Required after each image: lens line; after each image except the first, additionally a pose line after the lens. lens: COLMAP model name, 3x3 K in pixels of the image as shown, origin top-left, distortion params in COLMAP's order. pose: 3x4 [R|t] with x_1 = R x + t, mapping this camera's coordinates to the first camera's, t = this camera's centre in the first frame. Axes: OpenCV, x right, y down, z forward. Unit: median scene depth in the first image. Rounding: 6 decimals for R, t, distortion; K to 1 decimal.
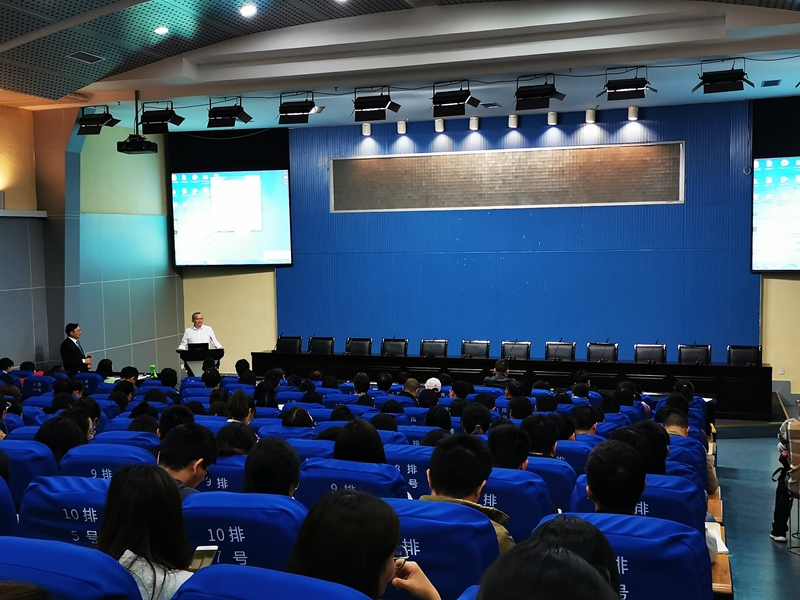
lens RADIAL K [[898.3, 0, 398.8], [0, 898.3, 301.9], [0, 0, 1]] dist [0.021339, 0.000000]
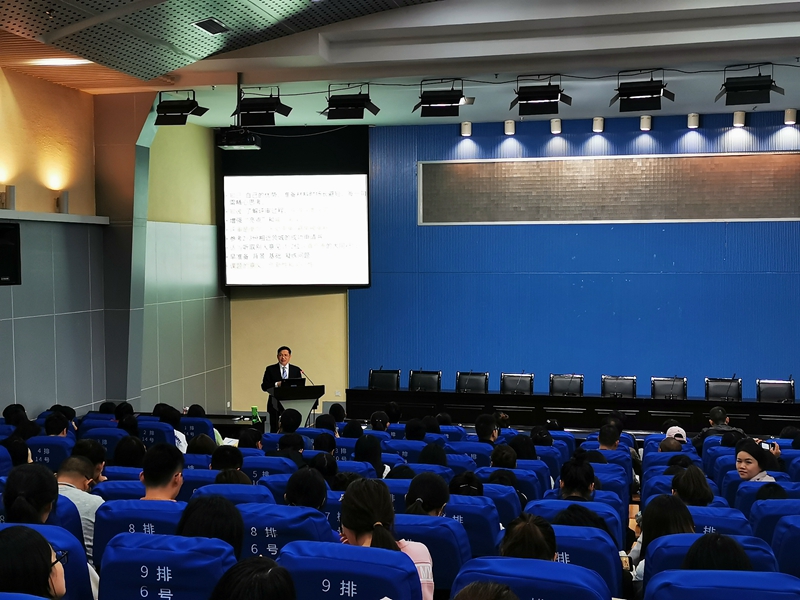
lens RADIAL K [[988.8, 0, 400.9], [0, 988.8, 327.4], [0, 0, 1]] dist [0.032345, 0.000000]
pose [[0.996332, 0.007425, 0.085253, -0.180702], [-0.007384, 0.999972, -0.000793, -0.001291], [-0.085256, 0.000161, 0.996359, 0.068055]]
